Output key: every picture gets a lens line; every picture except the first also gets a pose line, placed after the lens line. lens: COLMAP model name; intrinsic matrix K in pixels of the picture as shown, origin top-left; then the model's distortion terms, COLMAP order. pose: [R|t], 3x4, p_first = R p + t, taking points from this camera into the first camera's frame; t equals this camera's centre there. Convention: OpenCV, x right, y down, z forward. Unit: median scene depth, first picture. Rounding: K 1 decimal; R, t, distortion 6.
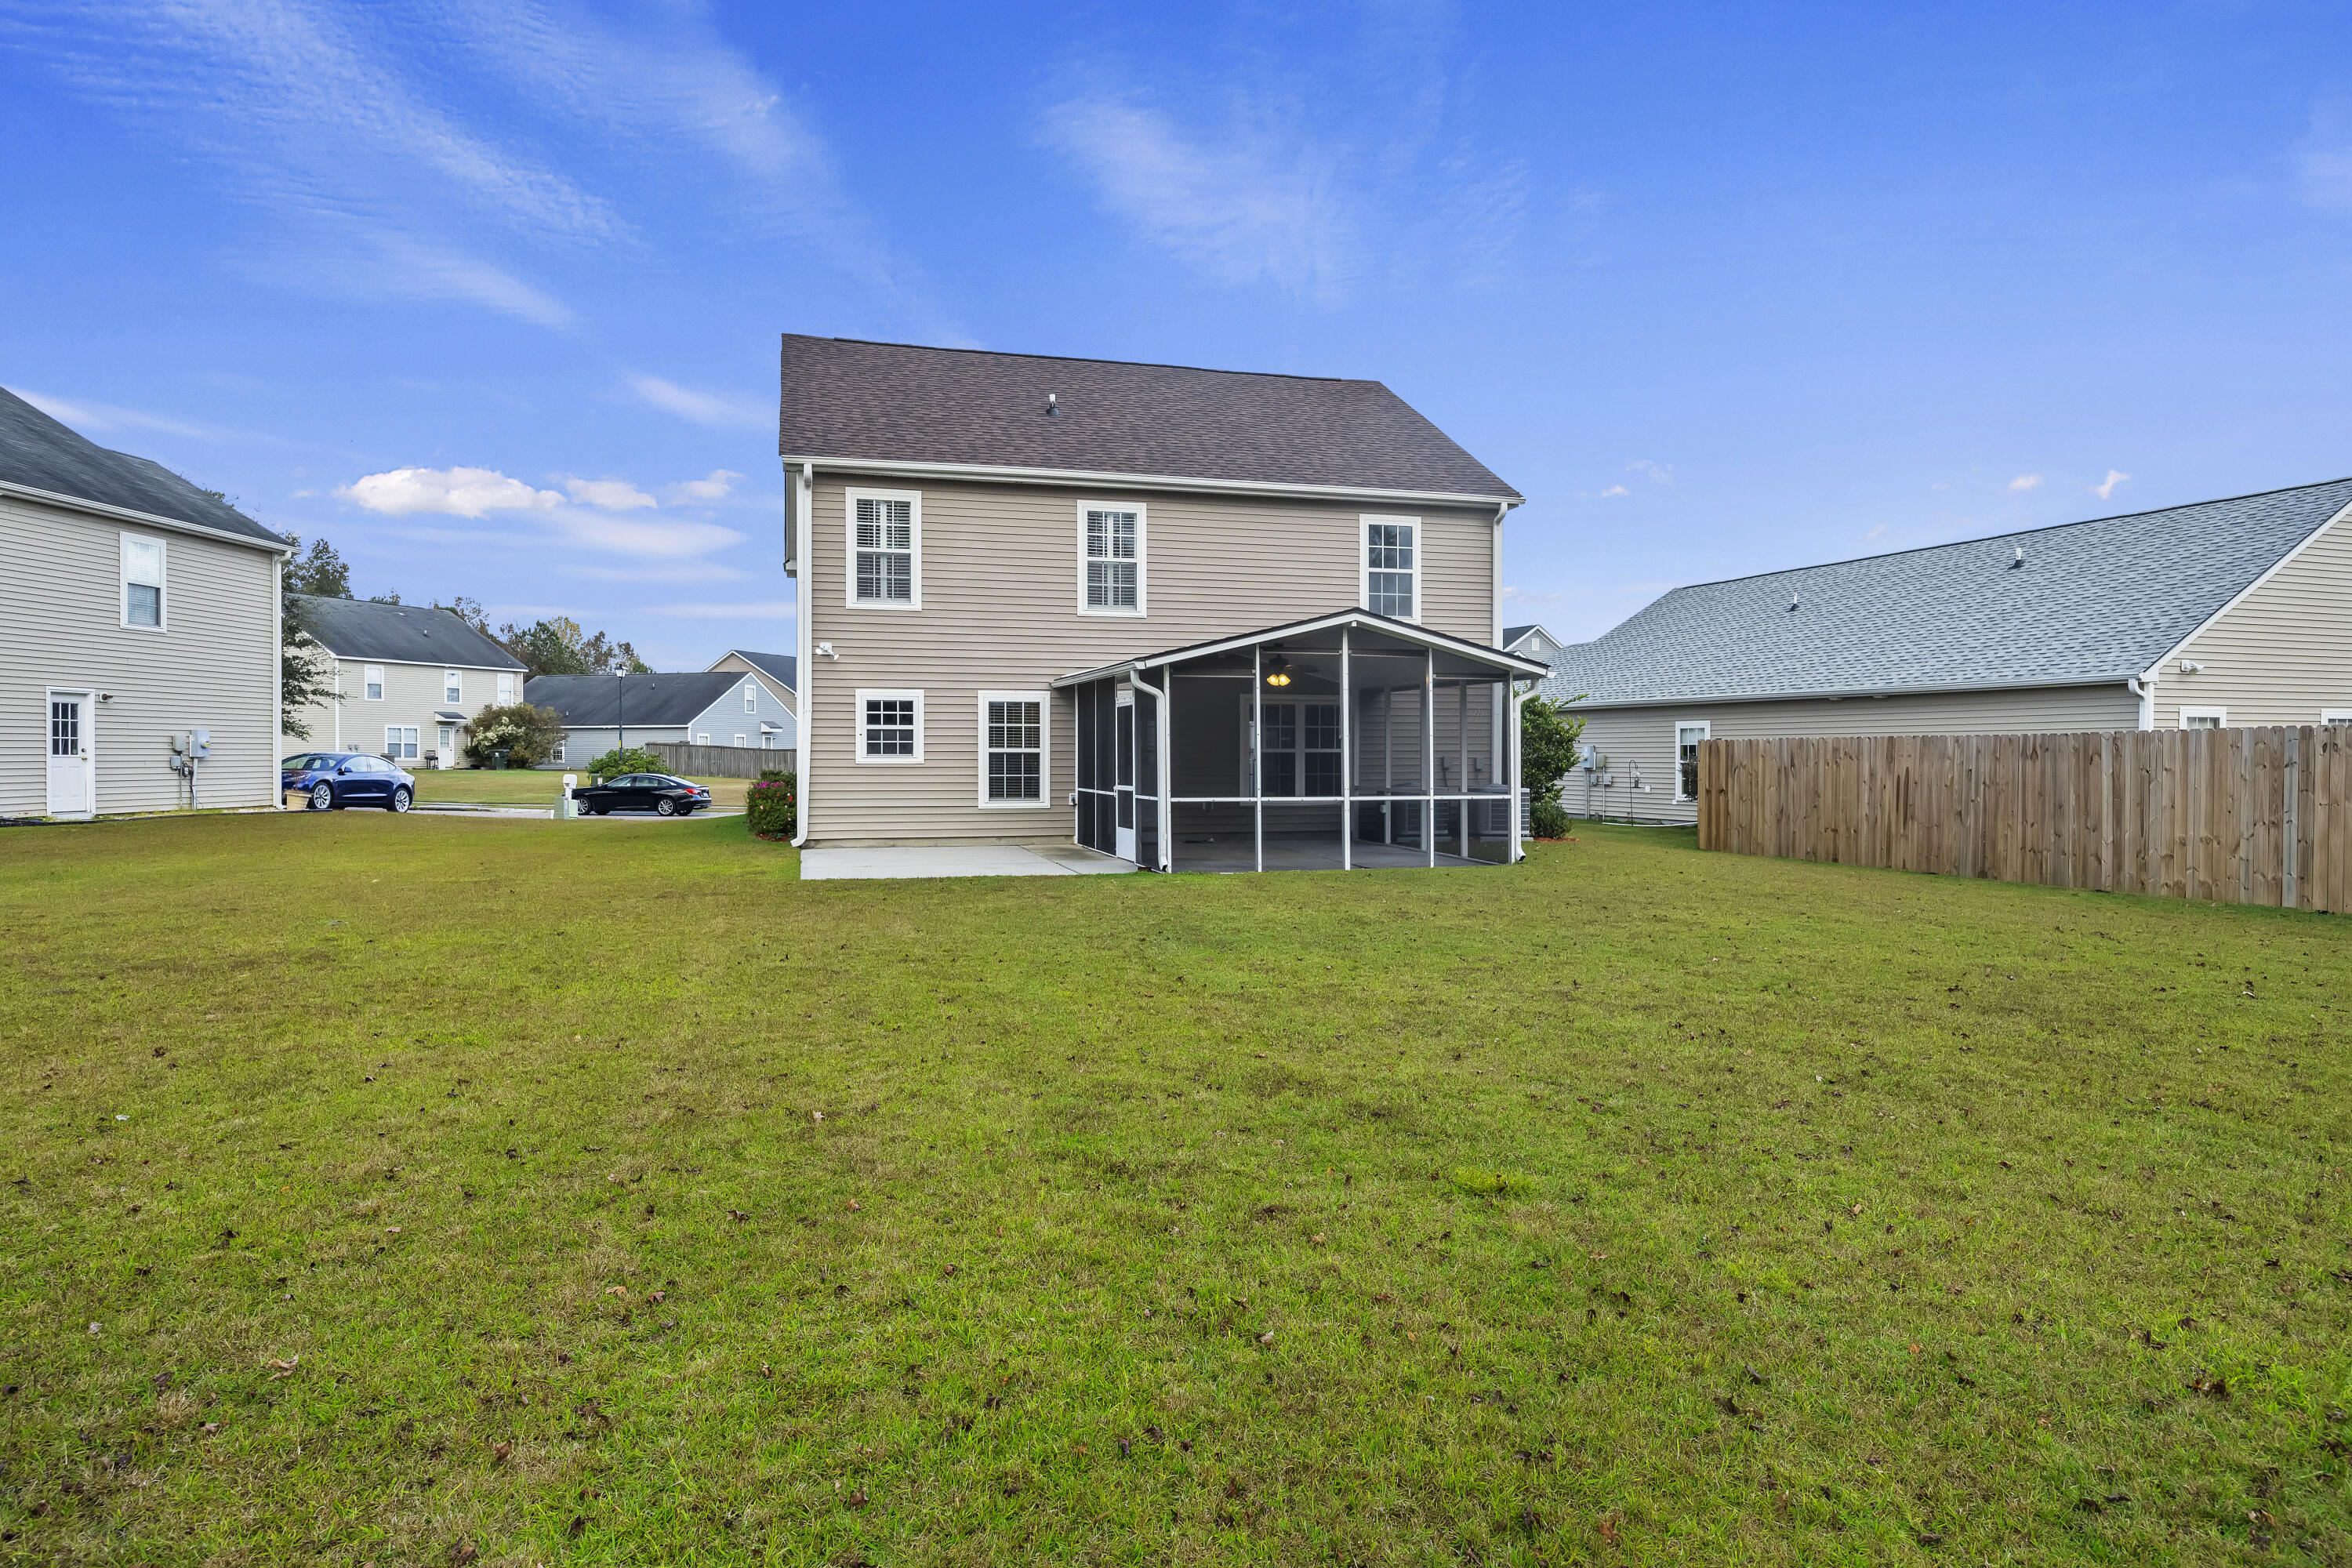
lens RADIAL K [[1392.0, 0, 1178.0], [0, 1392.0, 787.5], [0, 0, 1]] dist [0.005593, 0.000243]
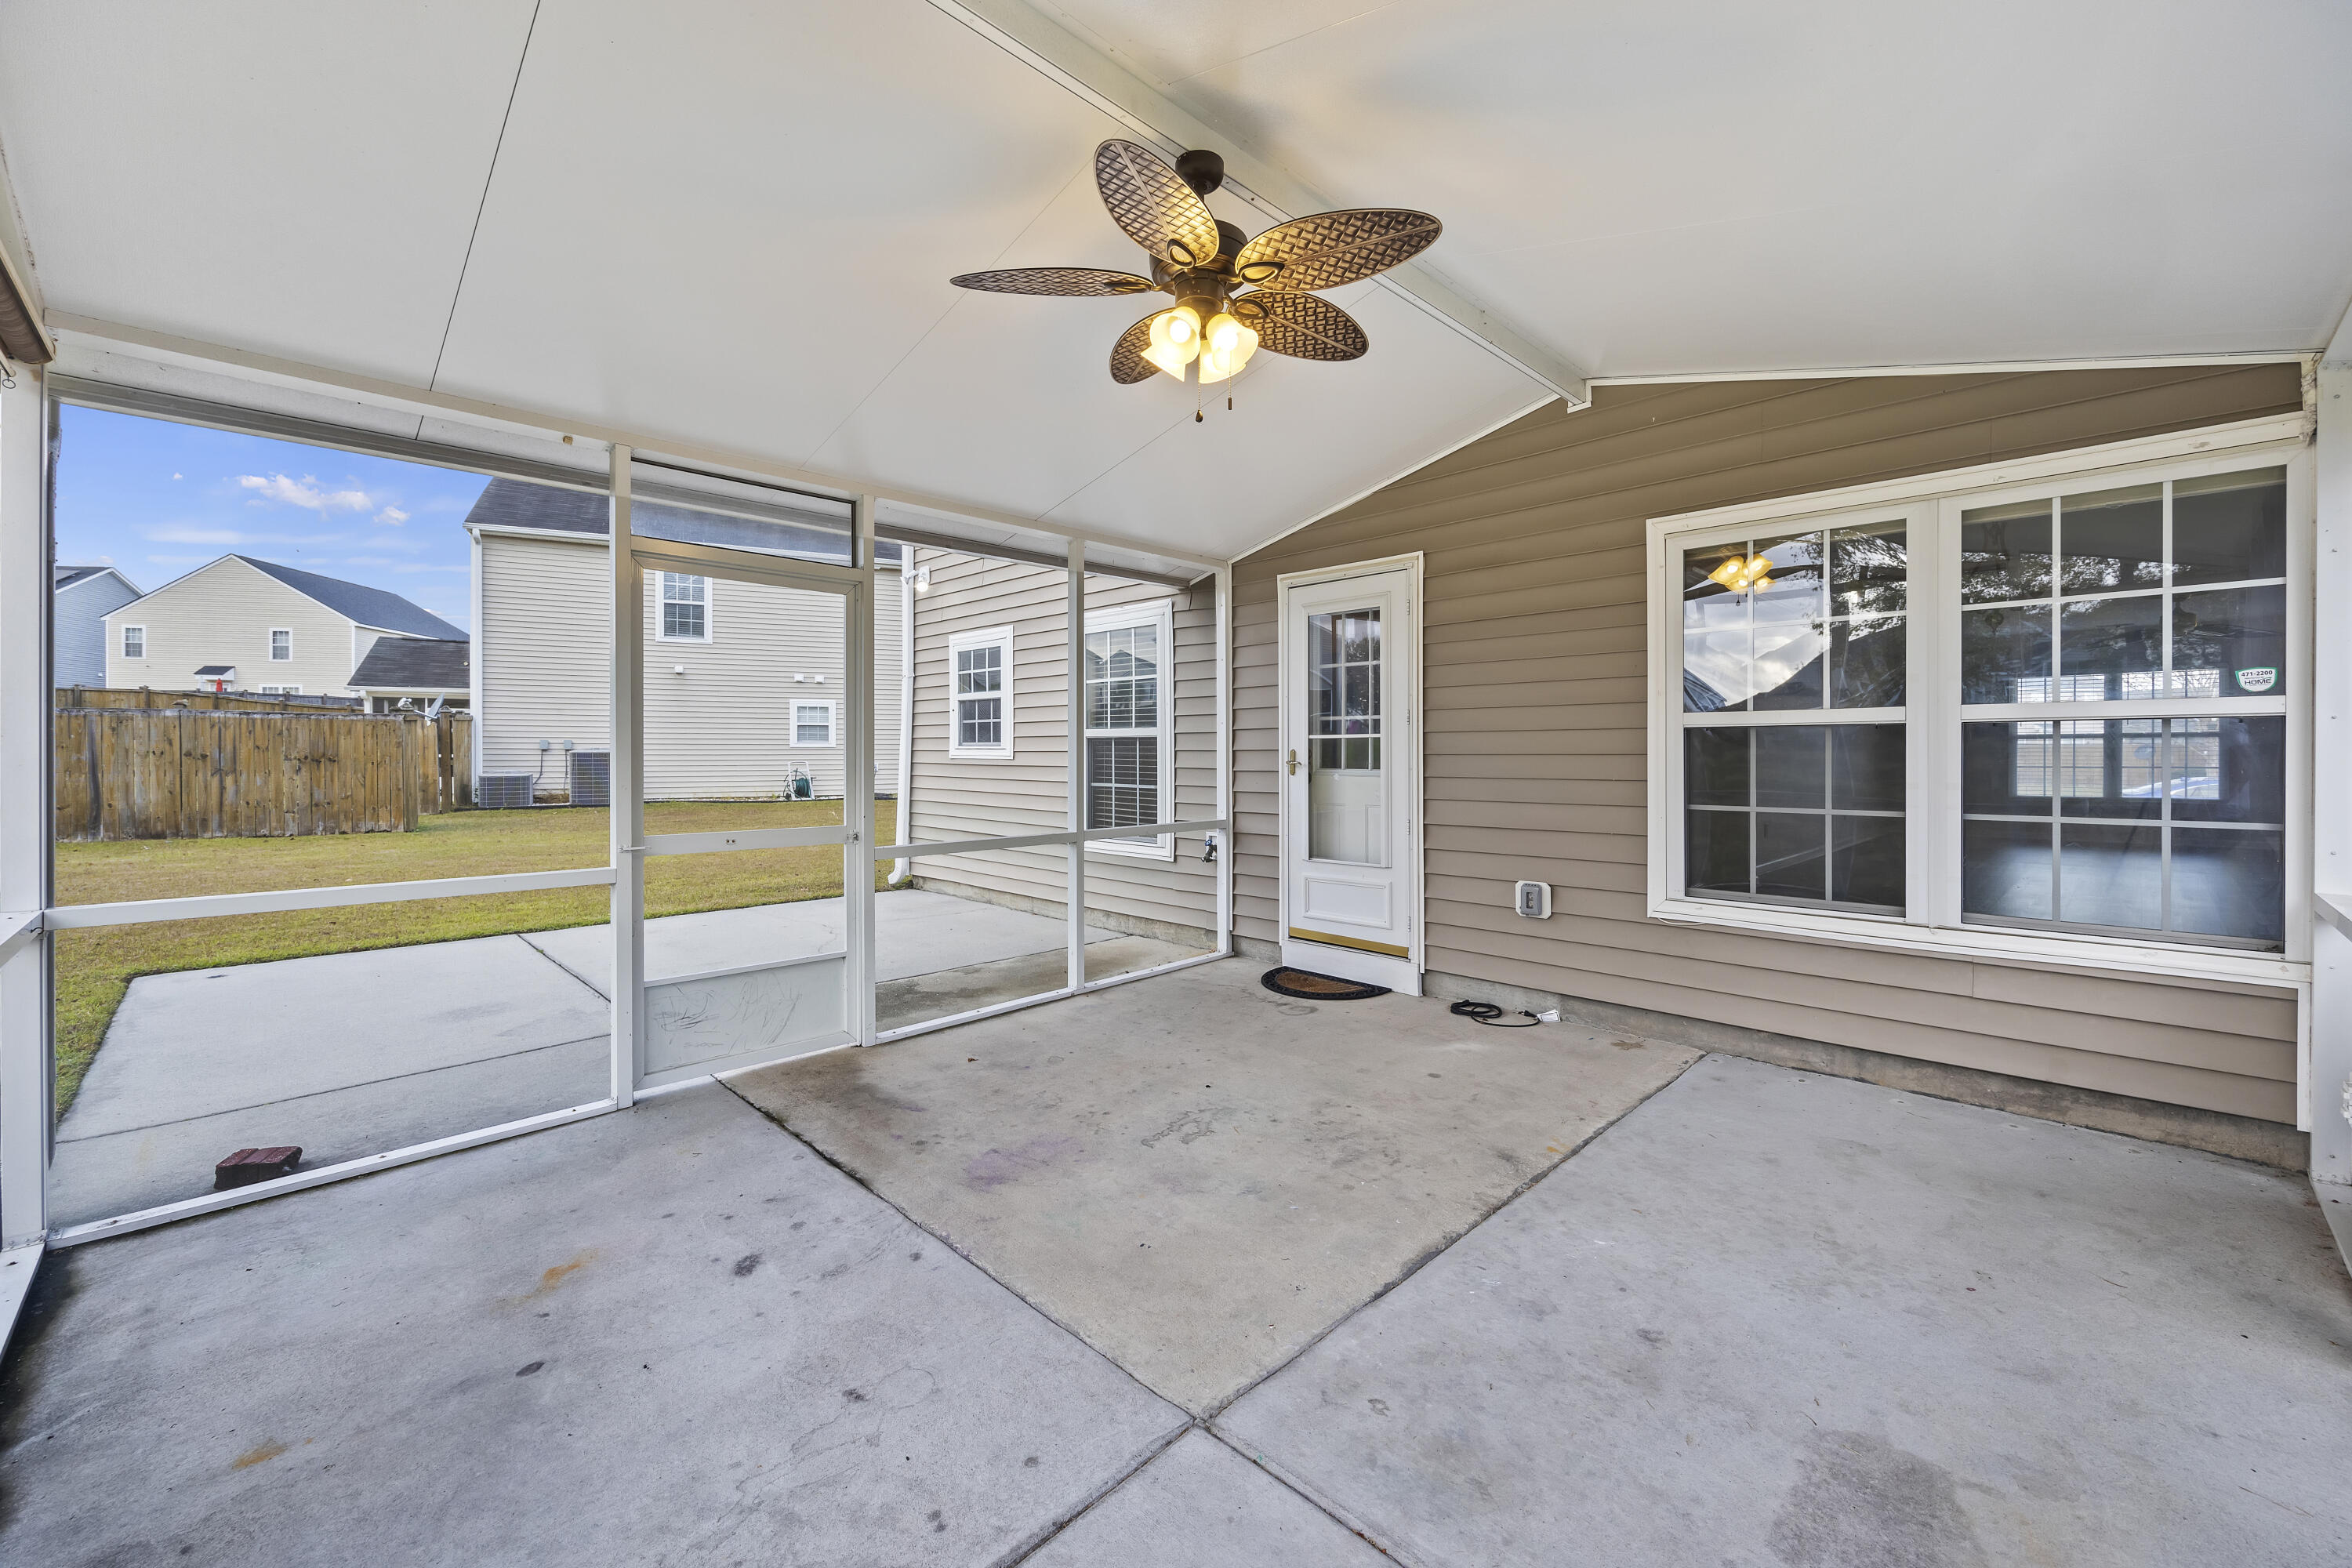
lens RADIAL K [[959.5, 0, 1177.3], [0, 959.5, 754.3], [0, 0, 1]] dist [-0.002991, -0.000531]
pose [[0.477529, 0.001902, -0.878614, 0.180973], [-0.022783, 0.999688, -0.010219, -0.016774], [0.878320, 0.024897, 0.477424, 0.878167]]
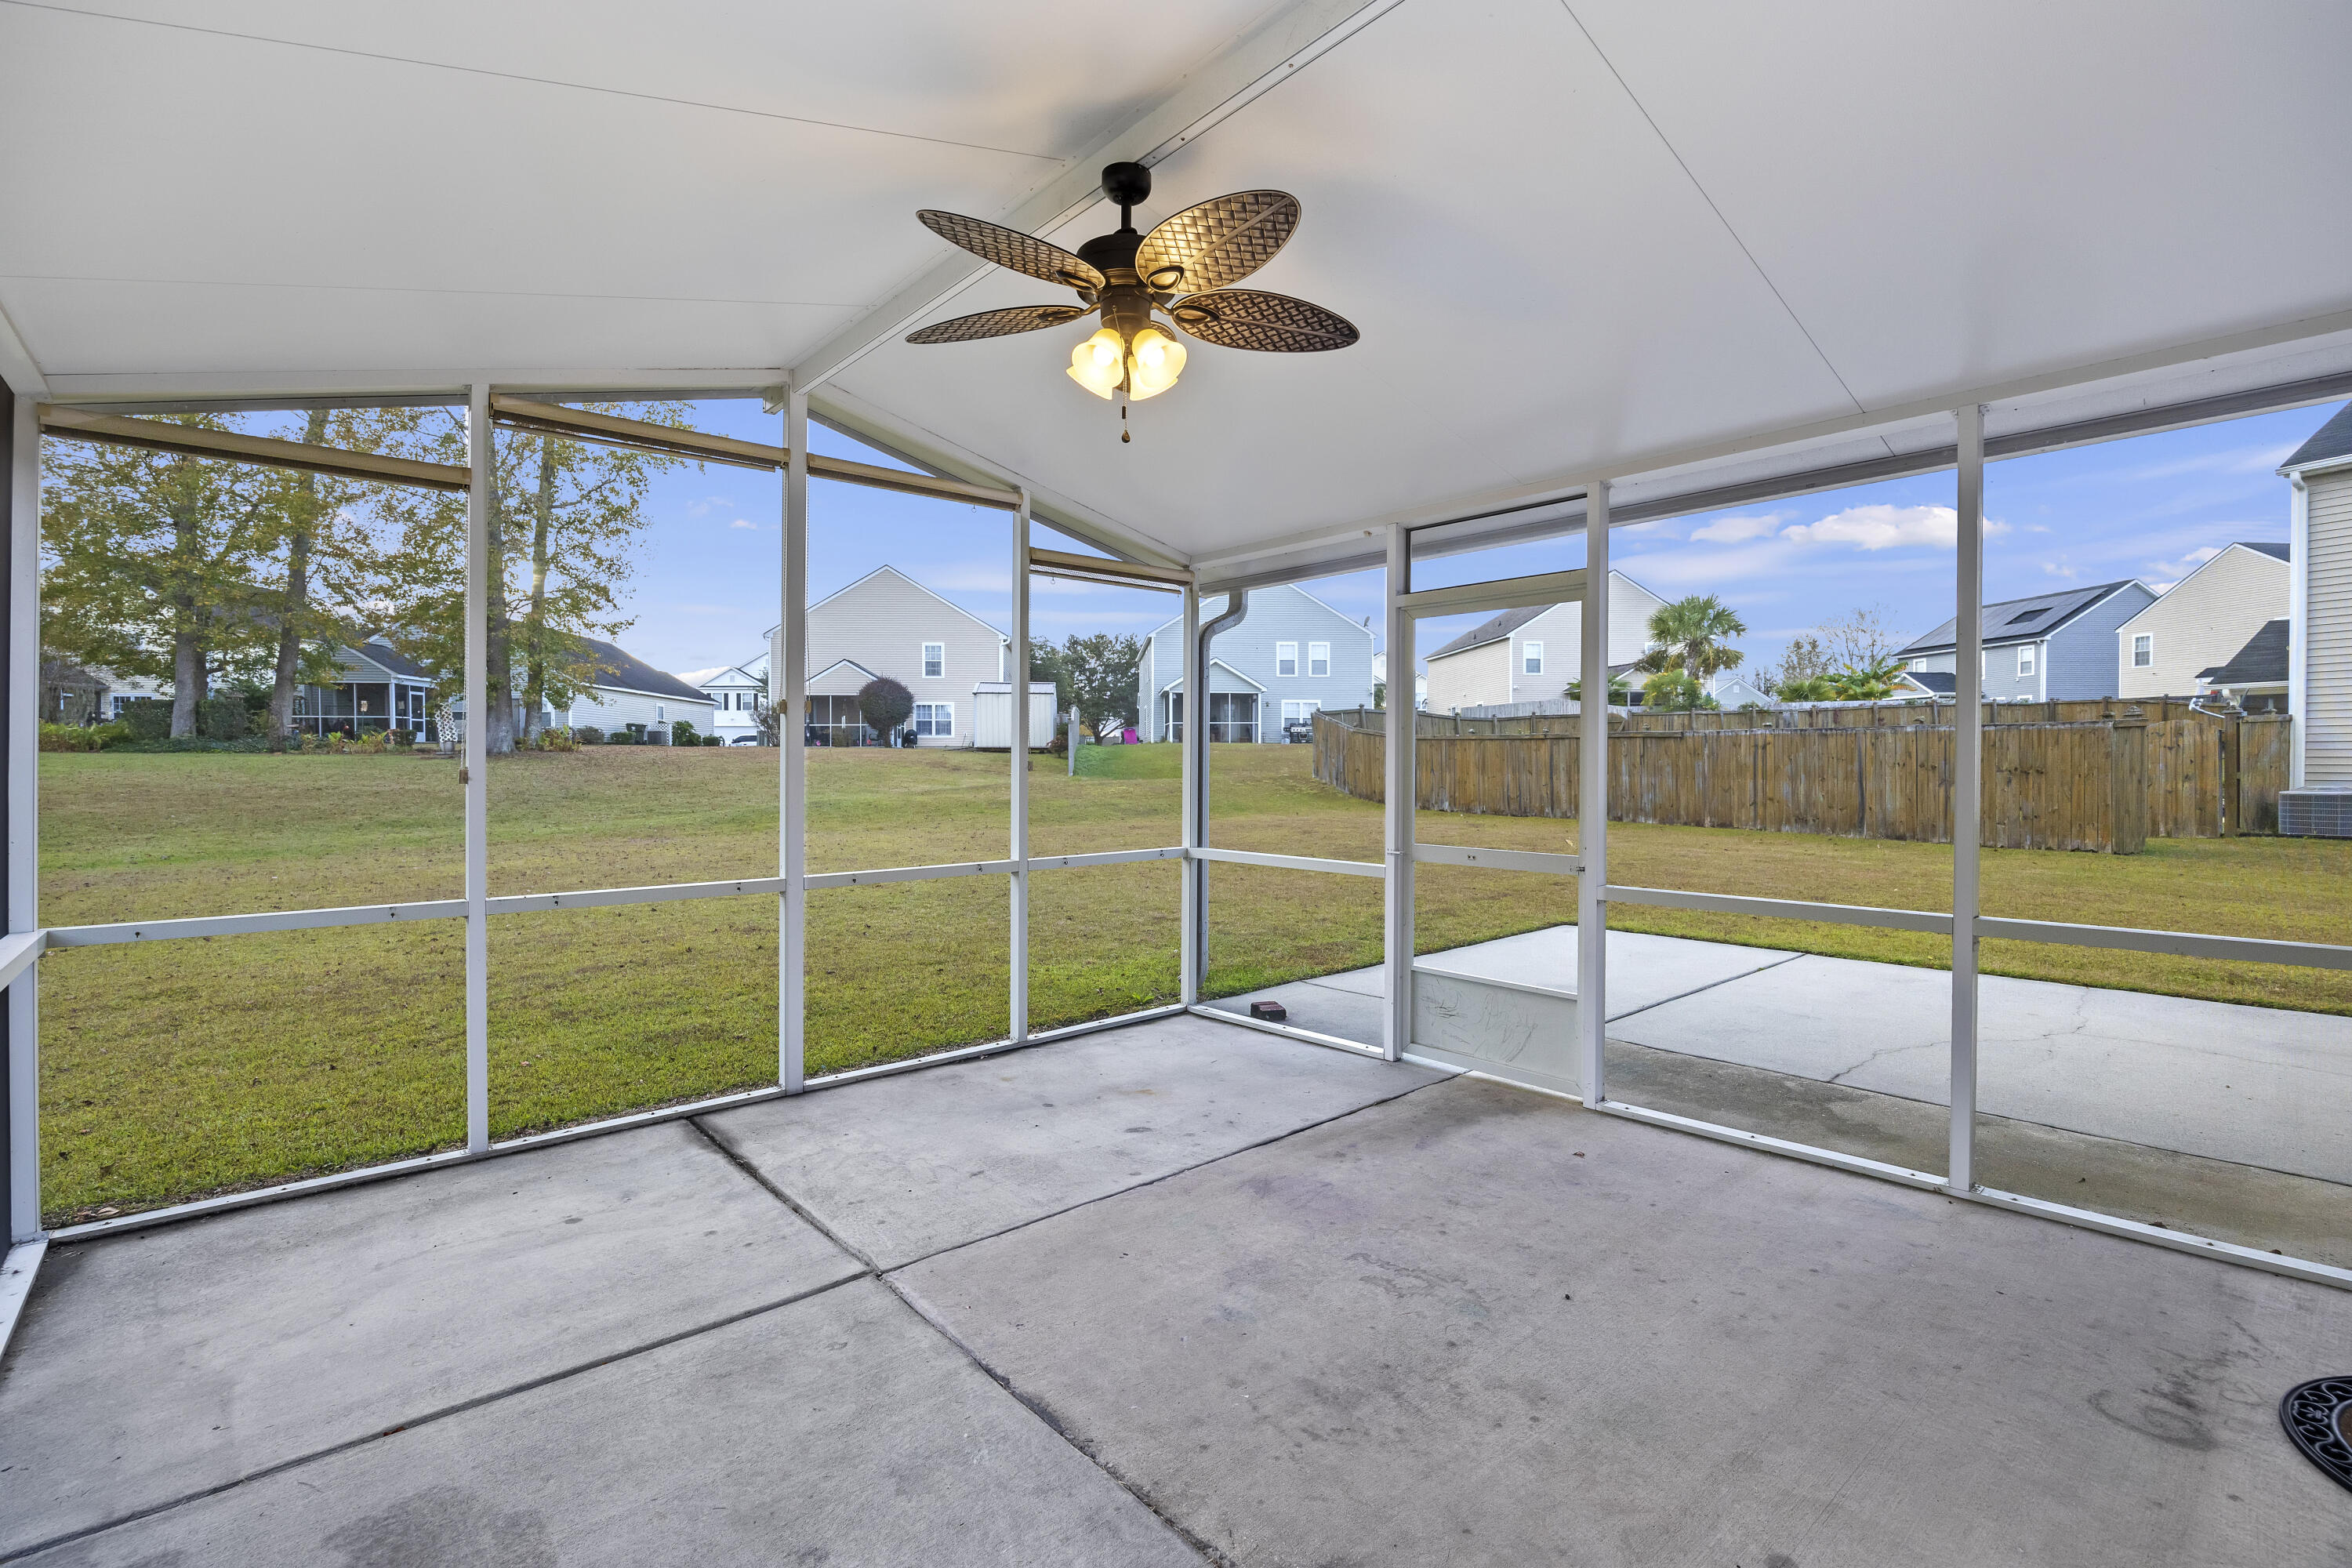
lens RADIAL K [[1046.5, 0, 1174.9], [0, 1046.5, 767.3], [0, 0, 1]] dist [-0.013653, 0.000767]
pose [[-0.910729, 0.003925, -0.412986, 0.122255], [-0.009191, 0.999515, 0.029768, -0.024342], [0.412903, 0.030906, -0.910251, 1.062416]]
